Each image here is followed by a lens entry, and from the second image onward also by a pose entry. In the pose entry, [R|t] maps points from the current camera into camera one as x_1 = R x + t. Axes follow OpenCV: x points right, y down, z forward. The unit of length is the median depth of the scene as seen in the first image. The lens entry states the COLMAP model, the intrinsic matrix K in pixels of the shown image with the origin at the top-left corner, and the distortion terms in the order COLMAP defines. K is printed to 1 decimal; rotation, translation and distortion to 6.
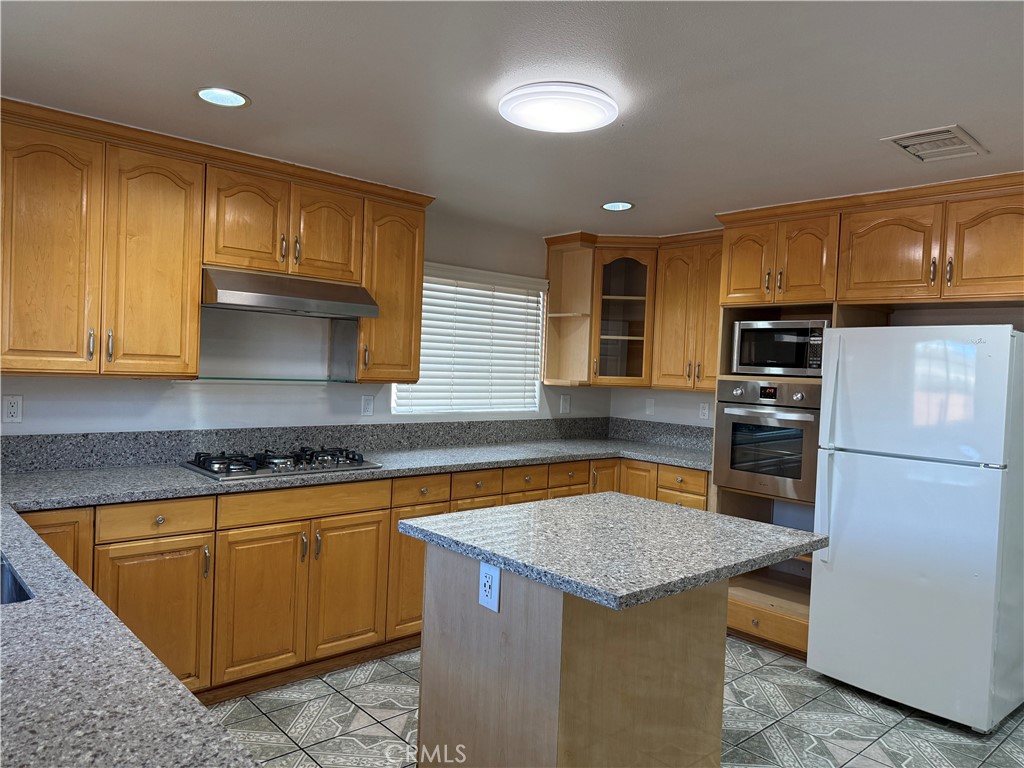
lens RADIAL K [[710.2, 0, 513.0], [0, 710.2, 390.7], [0, 0, 1]] dist [0.011968, -0.028288]
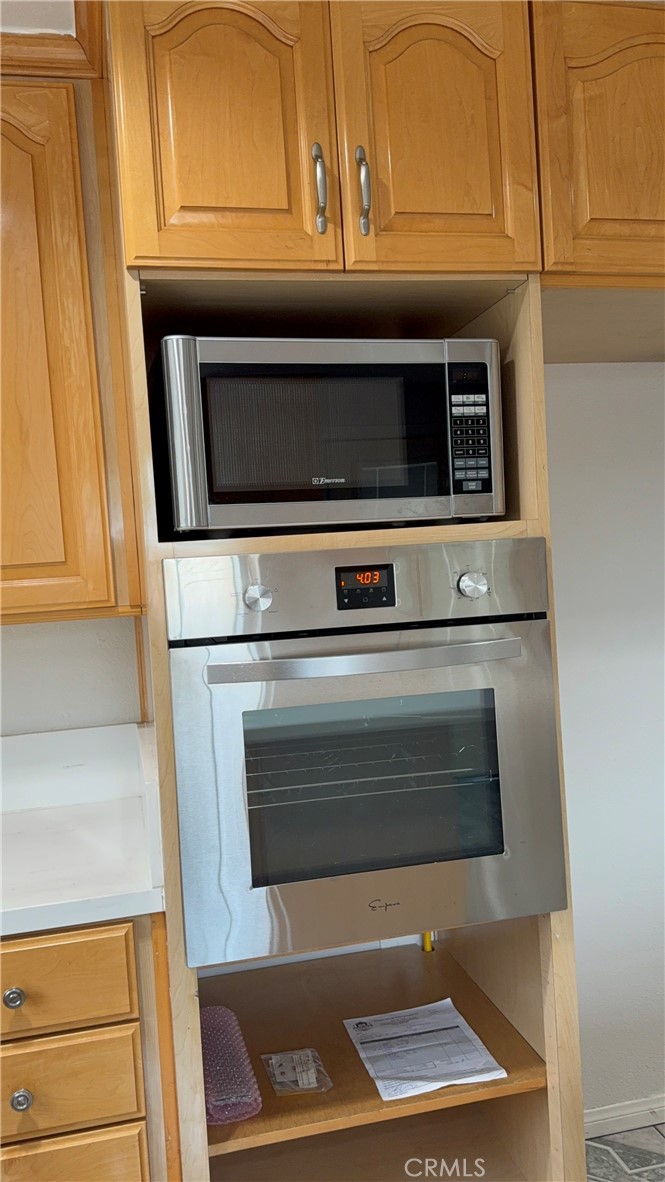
lens RADIAL K [[939.9, 0, 331.7], [0, 939.9, 588.9], [0, 0, 1]] dist [0.048934, -0.069296]
pose [[0.499205, -0.085612, 0.862244, 0.030905], [0.112260, 0.993110, 0.033612, -0.010580], [-0.859181, 0.080016, 0.505376, 0.873094]]
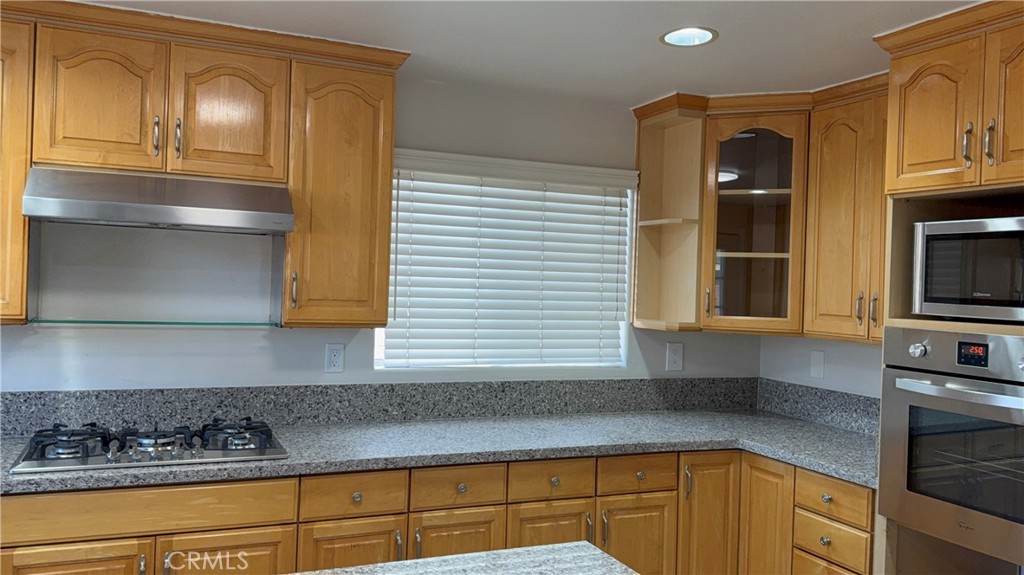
lens RADIAL K [[814.2, 0, 504.0], [0, 814.2, 276.1], [0, 0, 1]] dist [0.048934, -0.069296]
pose [[0.946399, -0.009095, -0.322871, 0.240644], [-0.008611, 0.998538, -0.053368, -0.020274], [0.322885, 0.053287, 0.944937, 0.326234]]
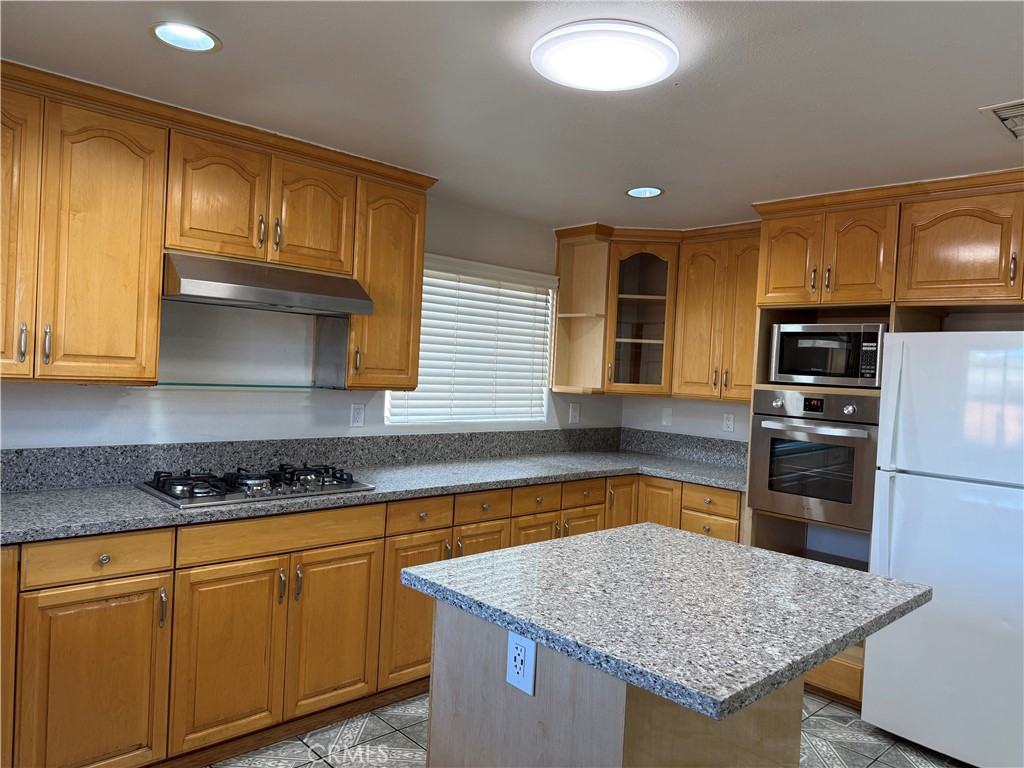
lens RADIAL K [[710.2, 0, 515.3], [0, 710.2, 387.1], [0, 0, 1]] dist [0.011968, -0.028288]
pose [[0.999646, 0.008622, 0.025190, -0.036456], [-0.008420, 0.999932, -0.008082, -0.009386], [-0.025258, 0.007867, 0.999650, 0.132474]]
